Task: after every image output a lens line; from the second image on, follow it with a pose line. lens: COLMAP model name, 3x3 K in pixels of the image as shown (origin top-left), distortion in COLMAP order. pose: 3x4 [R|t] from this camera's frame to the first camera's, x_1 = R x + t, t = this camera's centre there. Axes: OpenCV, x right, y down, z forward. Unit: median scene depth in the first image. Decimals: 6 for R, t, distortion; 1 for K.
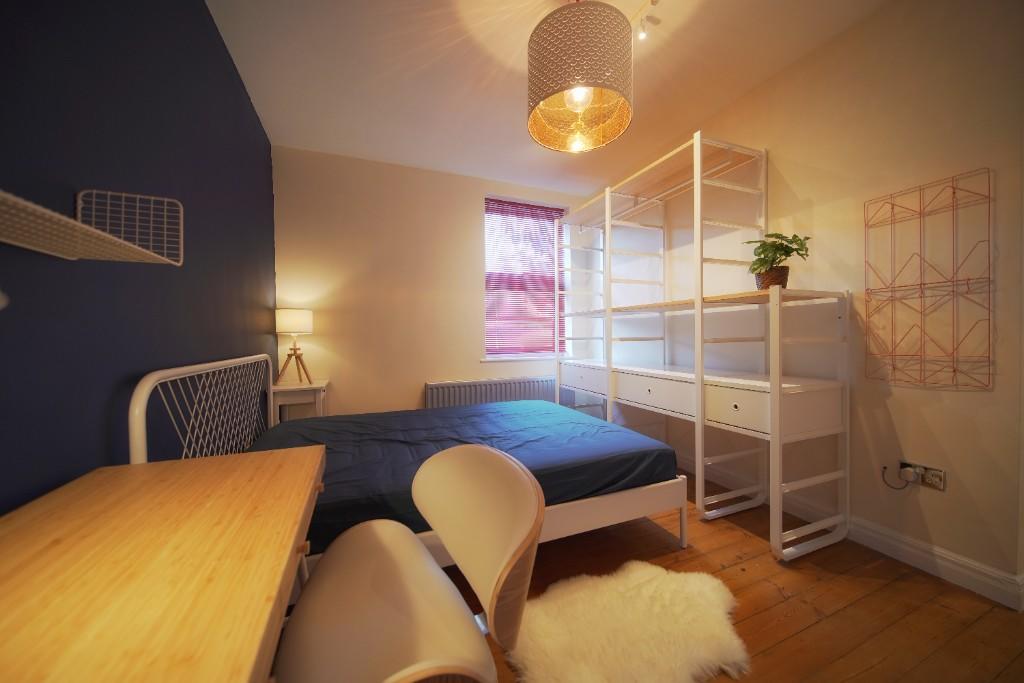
lens RADIAL K [[363.7, 0, 513.3], [0, 363.7, 342.3], [0, 0, 1]] dist [0.000235, 0.000215]
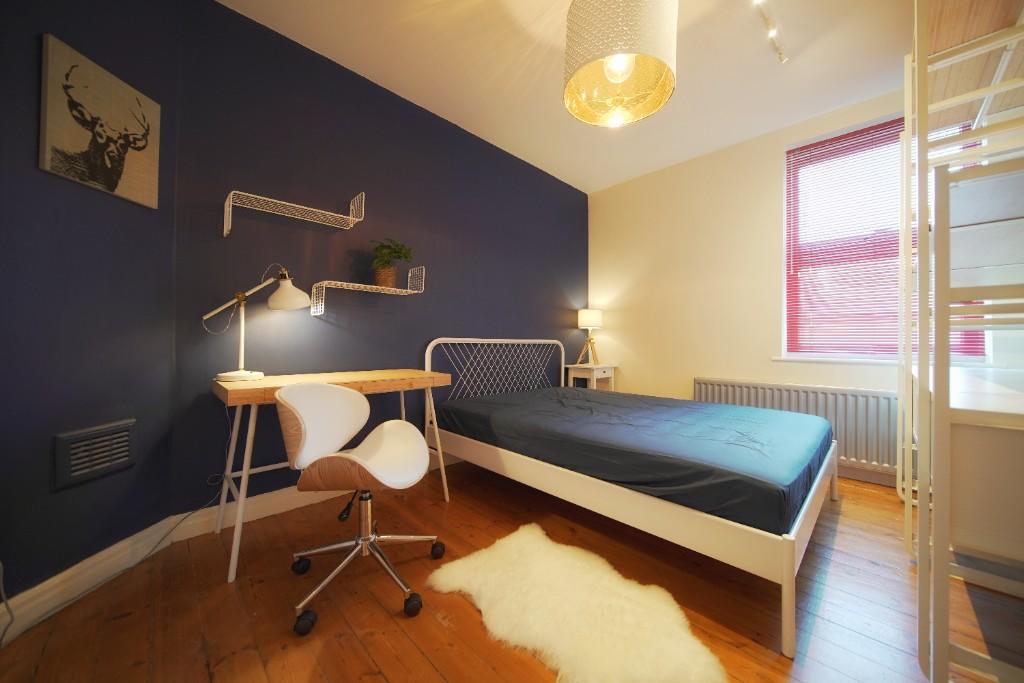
lens RADIAL K [[363.7, 0, 517.8], [0, 363.7, 339.8], [0, 0, 1]] dist [0.000235, 0.000215]
pose [[0.388056, 0.004655, -0.921624, 0.536318], [-0.025446, 0.999660, -0.005665, 0.034608], [0.921284, 0.025650, 0.388043, 0.213297]]
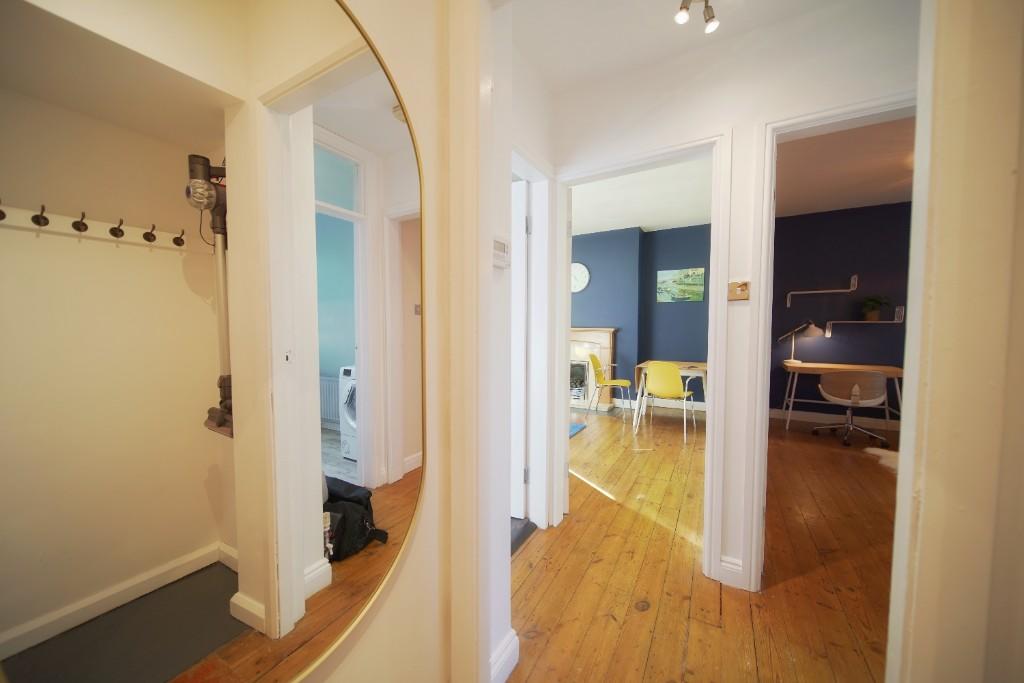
lens RADIAL K [[363.7, 0, 510.2], [0, 363.7, 345.3], [0, 0, 1]] dist [0.000235, 0.000215]
pose [[-0.783133, 0.040901, -0.620507, 1.872014], [-0.007757, 0.997114, 0.075515, -0.090305], [0.621806, 0.063952, -0.780556, 0.524753]]
